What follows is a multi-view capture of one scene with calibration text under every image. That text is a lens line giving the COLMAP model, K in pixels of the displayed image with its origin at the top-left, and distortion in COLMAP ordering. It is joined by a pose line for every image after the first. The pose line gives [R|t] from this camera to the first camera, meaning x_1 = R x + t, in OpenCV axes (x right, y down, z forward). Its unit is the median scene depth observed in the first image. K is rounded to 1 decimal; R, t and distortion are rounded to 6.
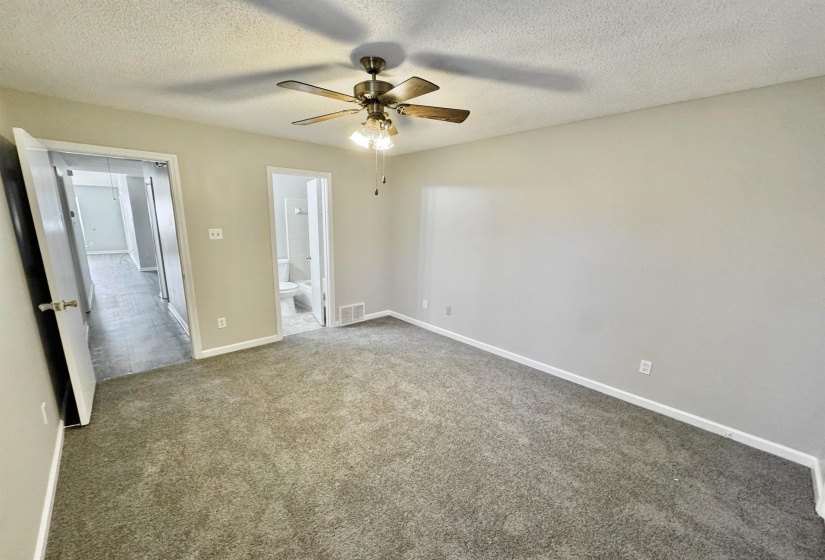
lens RADIAL K [[327.6, 0, 413.5], [0, 327.6, 289.5], [0, 0, 1]] dist [-0.003387, -0.000115]
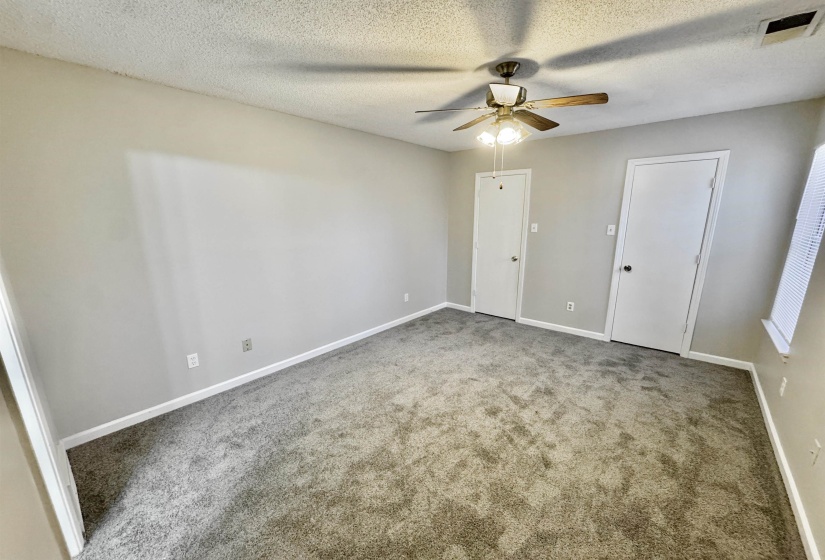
lens RADIAL K [[327.6, 0, 413.5], [0, 327.6, 289.5], [0, 0, 1]] dist [-0.003387, -0.000115]
pose [[-0.131270, -0.229784, 0.964348, -0.969405], [0.224362, 0.940639, 0.254676, -0.235863], [-0.965624, 0.249795, -0.071922, 1.140904]]
